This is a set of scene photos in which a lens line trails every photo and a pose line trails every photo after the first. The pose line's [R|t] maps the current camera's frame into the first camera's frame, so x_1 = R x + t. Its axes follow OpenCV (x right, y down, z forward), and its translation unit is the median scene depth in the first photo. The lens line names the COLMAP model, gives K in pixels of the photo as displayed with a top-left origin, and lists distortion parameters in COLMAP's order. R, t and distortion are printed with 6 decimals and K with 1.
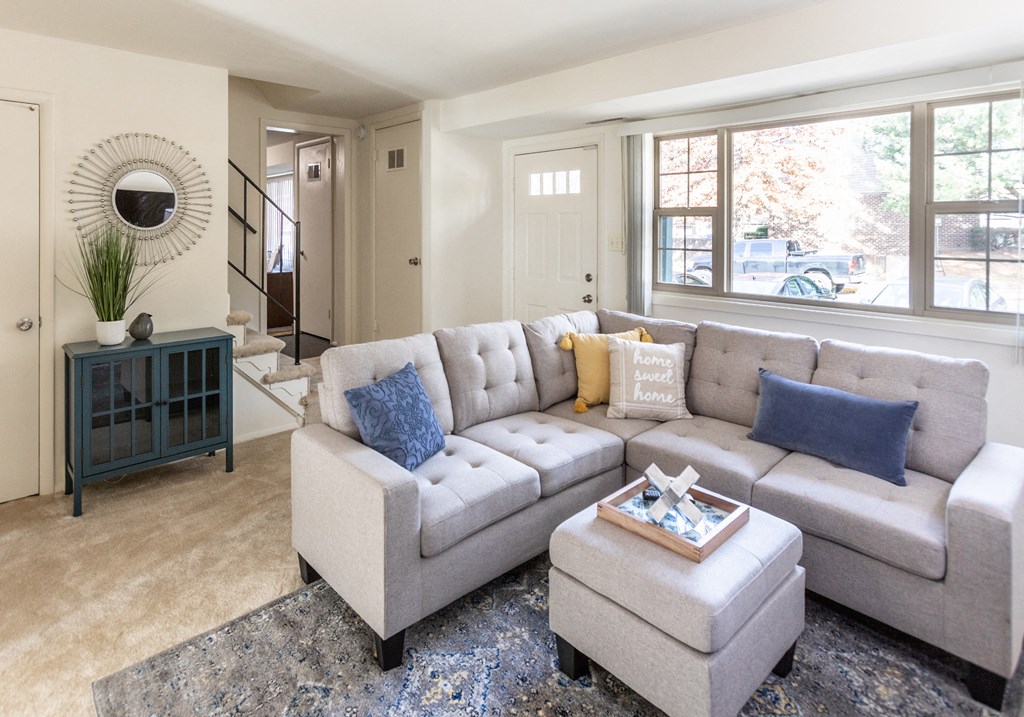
lens RADIAL K [[541.6, 0, 513.5], [0, 541.6, 337.8], [0, 0, 1]] dist [-0.000136, 0.000797]
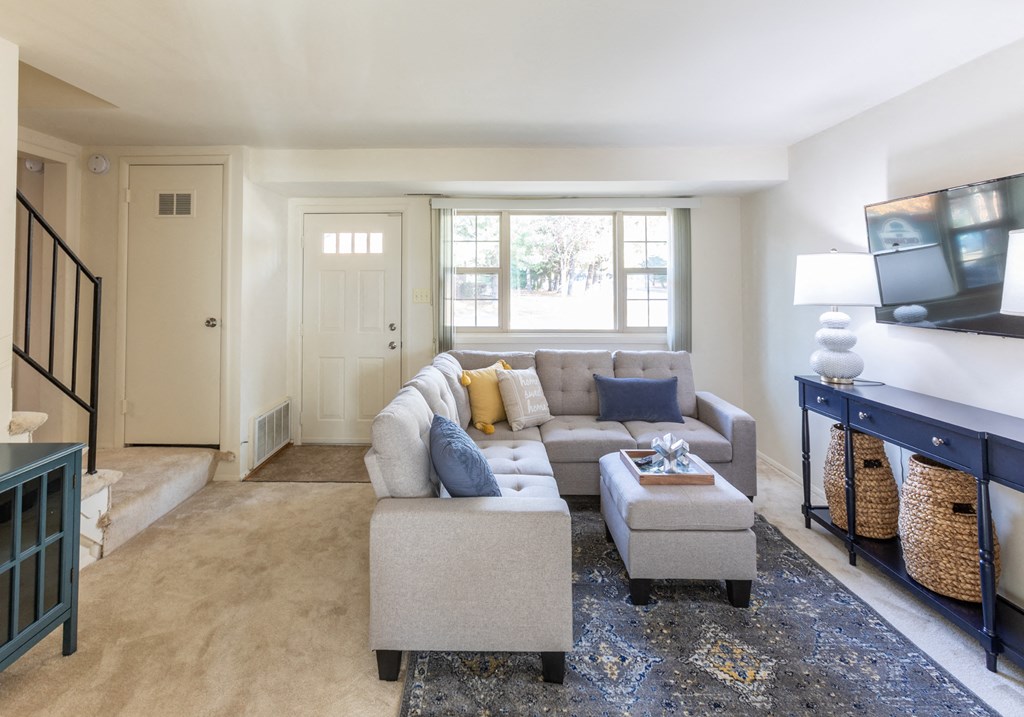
lens RADIAL K [[453.3, 0, 509.2], [0, 453.3, 360.8], [0, 0, 1]] dist [-0.008433, 0.001245]
pose [[0.702706, -0.123585, 0.700665, -0.517920], [0.146898, 0.988781, 0.027078, -0.042878], [-0.696150, 0.083898, 0.712977, 0.217276]]
